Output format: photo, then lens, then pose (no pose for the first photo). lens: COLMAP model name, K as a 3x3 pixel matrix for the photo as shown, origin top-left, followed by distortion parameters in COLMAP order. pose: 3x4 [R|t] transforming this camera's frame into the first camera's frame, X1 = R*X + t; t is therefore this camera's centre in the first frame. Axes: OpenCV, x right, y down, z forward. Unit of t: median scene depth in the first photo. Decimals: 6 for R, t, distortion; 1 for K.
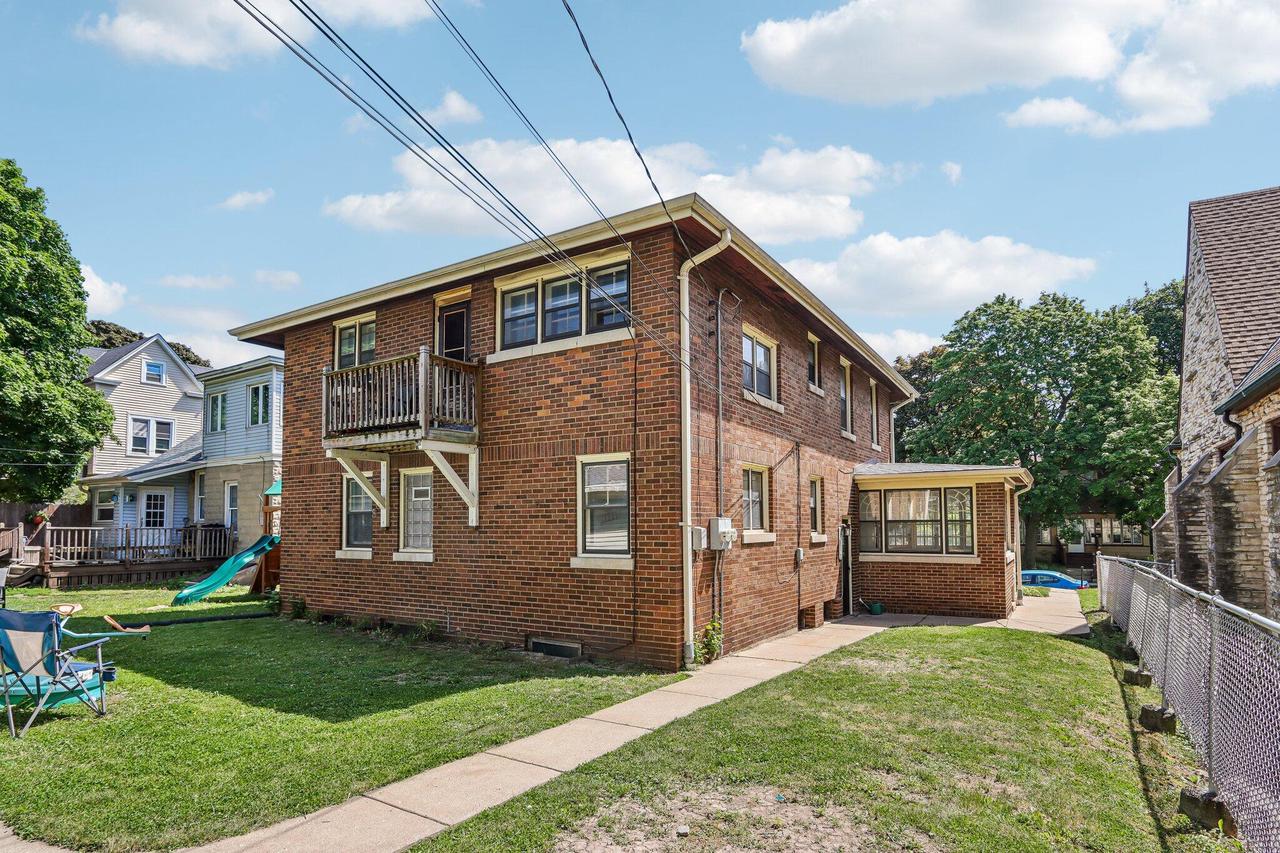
lens RADIAL K [[702.3, 0, 639.9], [0, 702.3, 473.6], [0, 0, 1]] dist [0.000347, -0.000132]
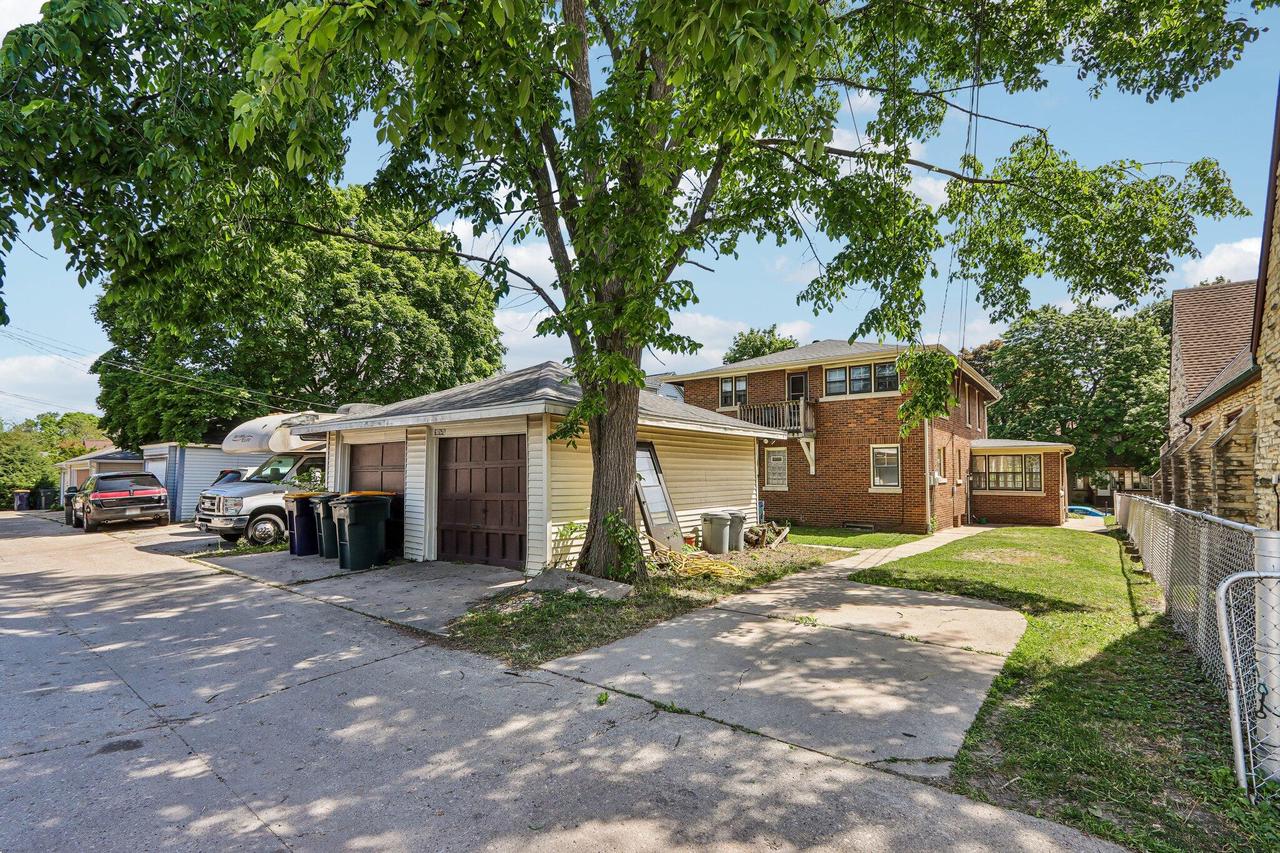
lens RADIAL K [[598.6, 0, 637.8], [0, 598.6, 438.9], [0, 0, 1]] dist [-0.012549, 0.000208]
pose [[0.993690, -0.000690, -0.112157, -0.460374], [0.002541, 0.999863, 0.016365, -0.056808], [0.112130, -0.016547, 0.993556, -0.762053]]
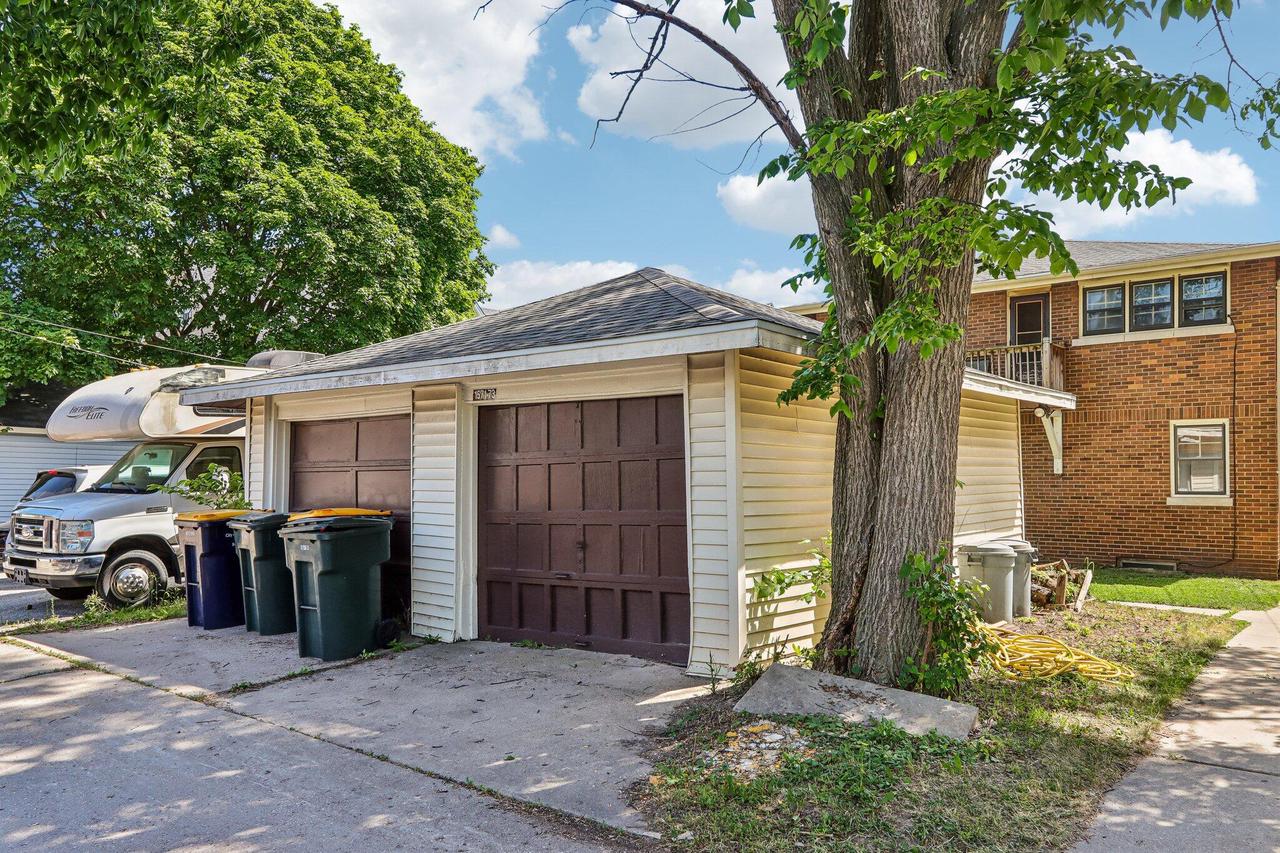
lens RADIAL K [[951.3, 0, 640.0], [0, 951.3, 426.5], [0, 0, 1]] dist [0.000404, 0.002234]
pose [[0.991558, -0.005955, -0.129527, -0.613700], [0.008995, 0.999697, 0.022901, -0.045932], [0.129352, -0.023873, 0.991311, -0.647978]]
